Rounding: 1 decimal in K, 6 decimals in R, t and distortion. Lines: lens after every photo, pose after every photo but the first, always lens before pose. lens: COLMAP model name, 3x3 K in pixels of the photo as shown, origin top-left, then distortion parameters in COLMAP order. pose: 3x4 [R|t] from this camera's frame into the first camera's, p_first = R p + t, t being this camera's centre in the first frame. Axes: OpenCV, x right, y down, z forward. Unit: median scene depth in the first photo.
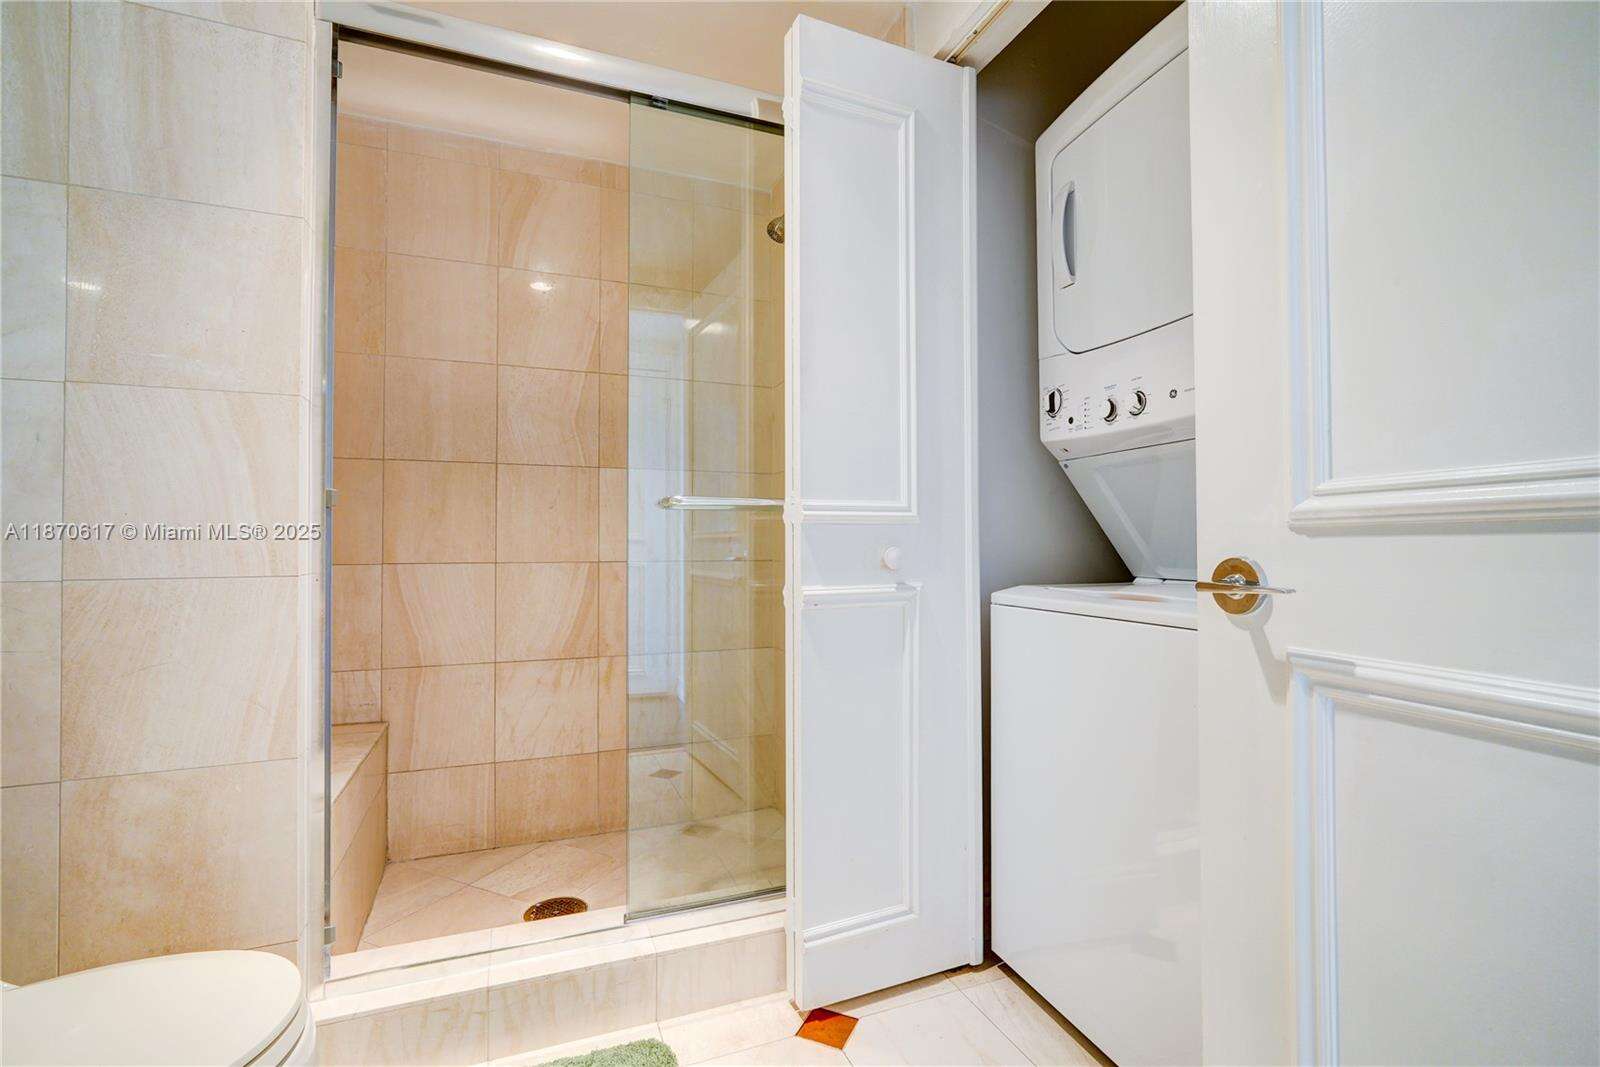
lens RADIAL K [[721.5, 0, 802.9], [0, 721.5, 534.1], [0, 0, 1]] dist [-0.015293, 0.008044]
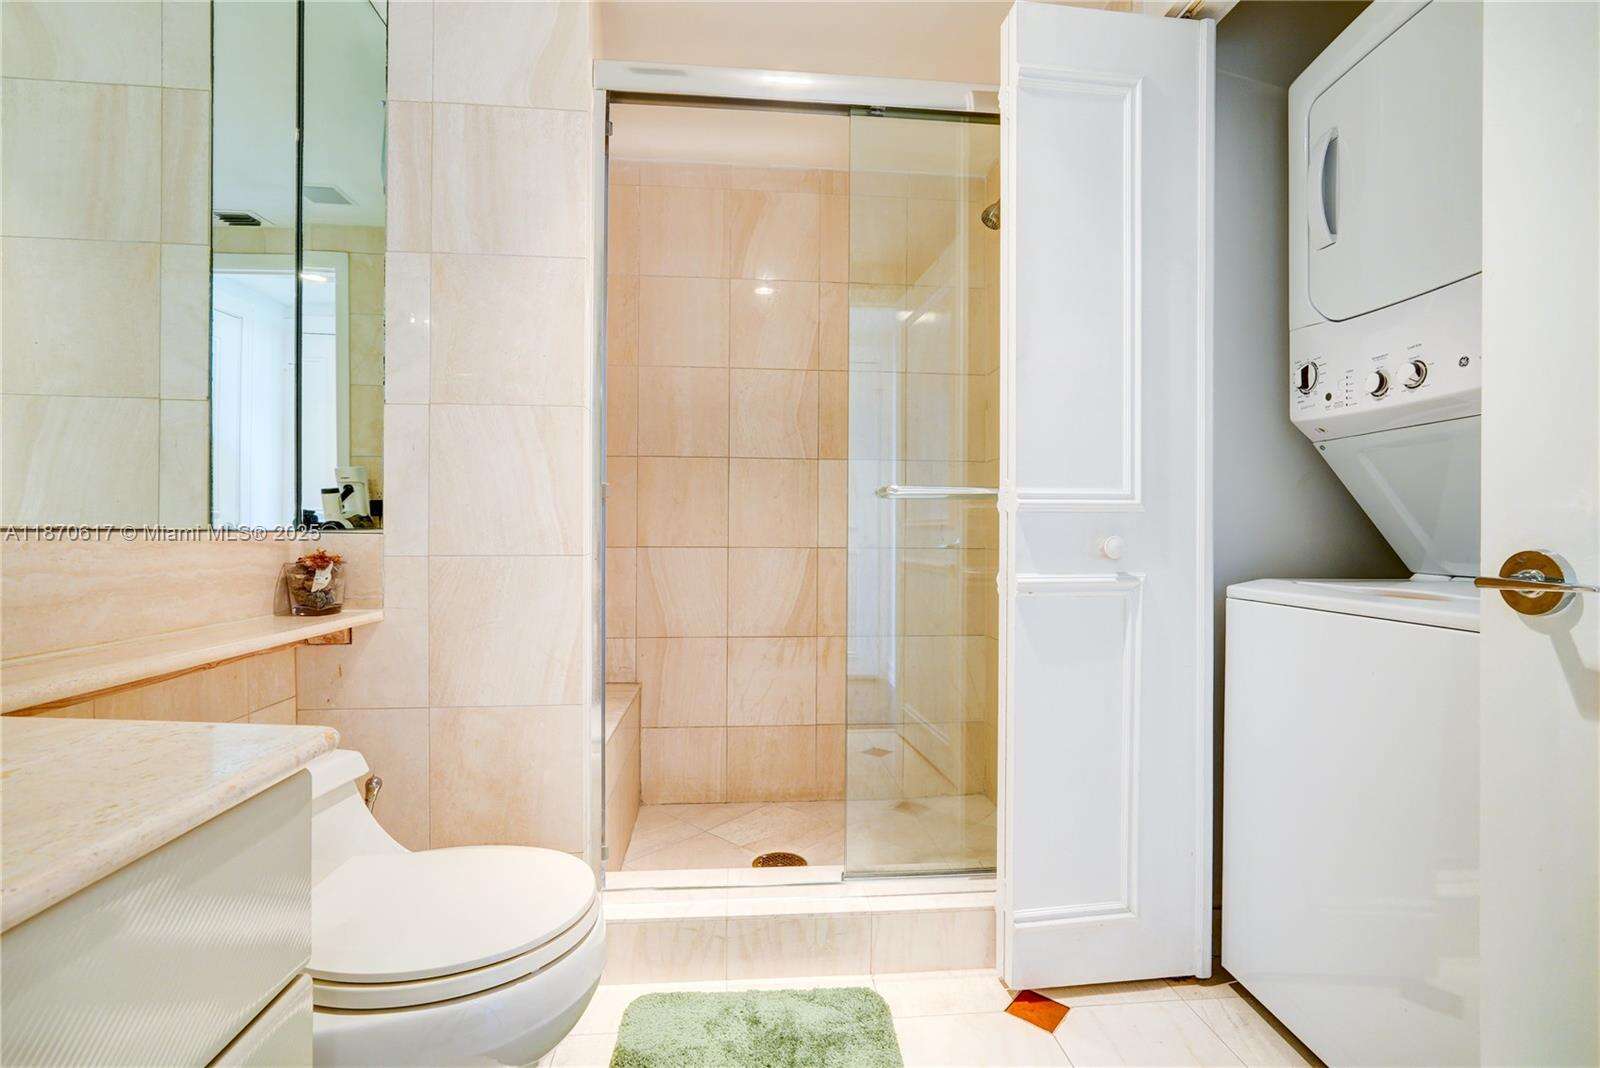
lens RADIAL K [[721.5, 0, 801.0], [0, 721.5, 533.9], [0, 0, 1]] dist [-0.015293, 0.008044]
pose [[0.957798, 0.007916, -0.287332, 0.000121], [-0.003332, 0.999859, 0.016438, 0.000719], [0.287422, -0.014787, 0.957690, -0.050143]]
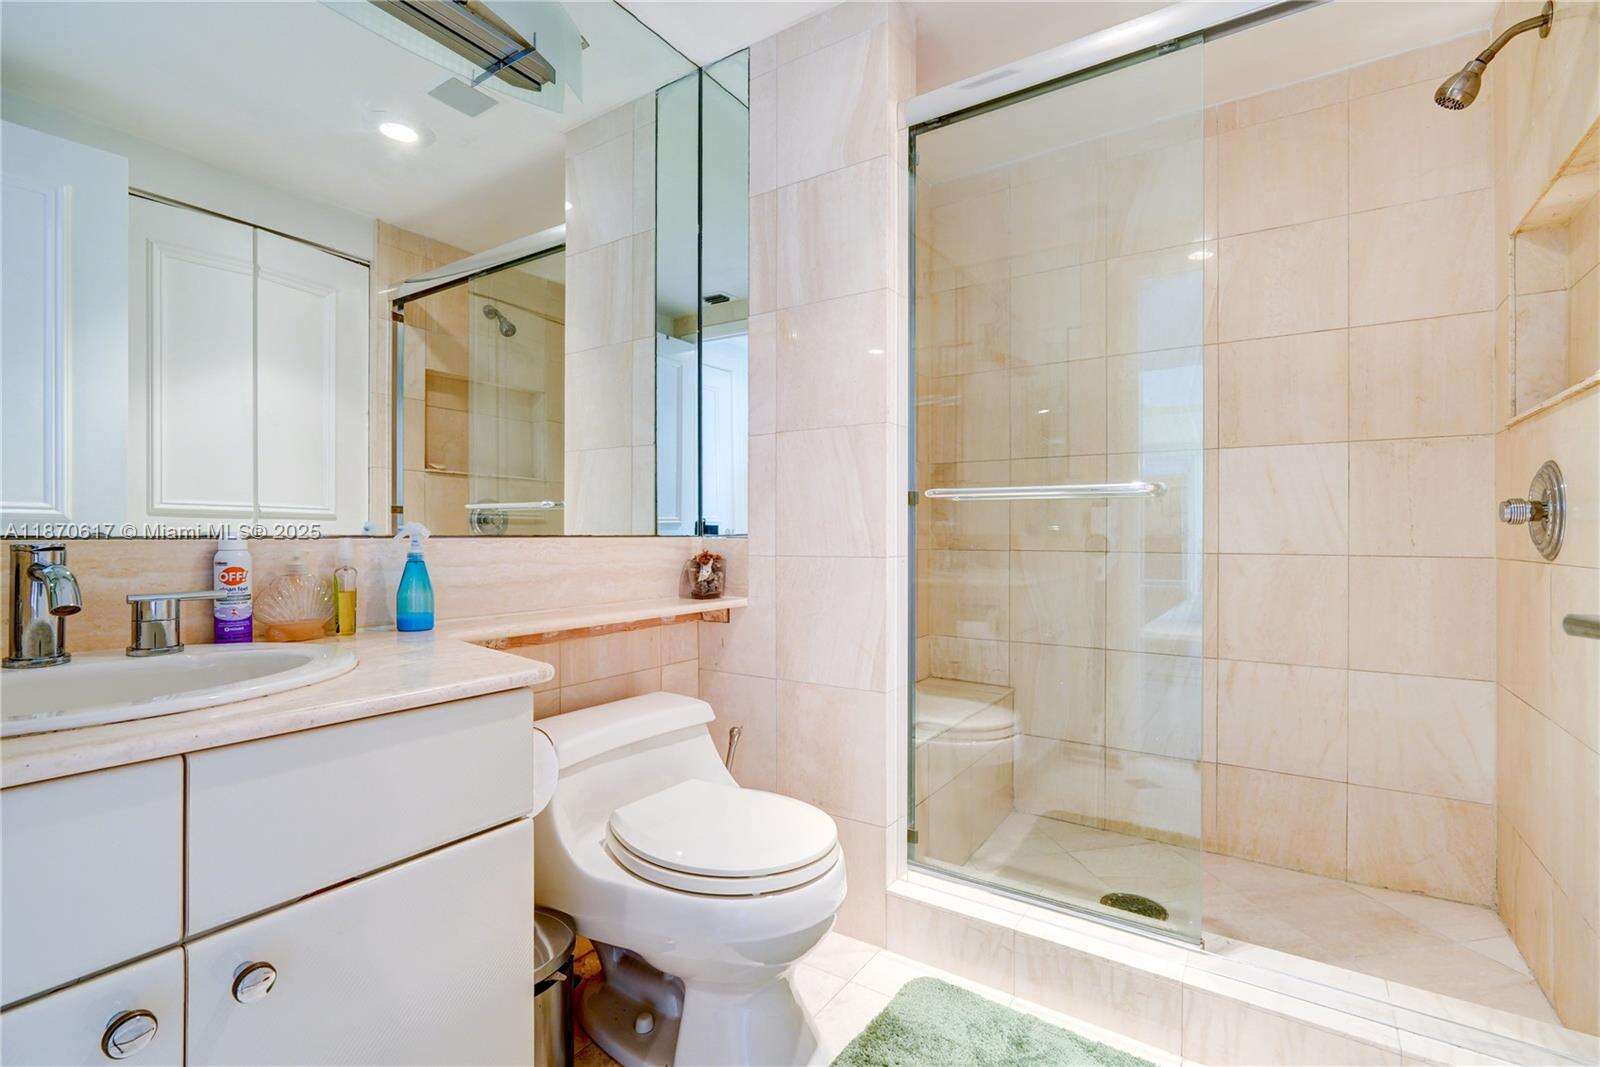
lens RADIAL K [[721.5, 0, 775.3], [0, 721.5, 530.8], [0, 0, 1]] dist [-0.015293, 0.008044]
pose [[0.559737, -0.001070, -0.828669, 0.239586], [0.010317, 0.999931, 0.005677, -0.000424], [0.828606, -0.011727, 0.559710, 0.062691]]
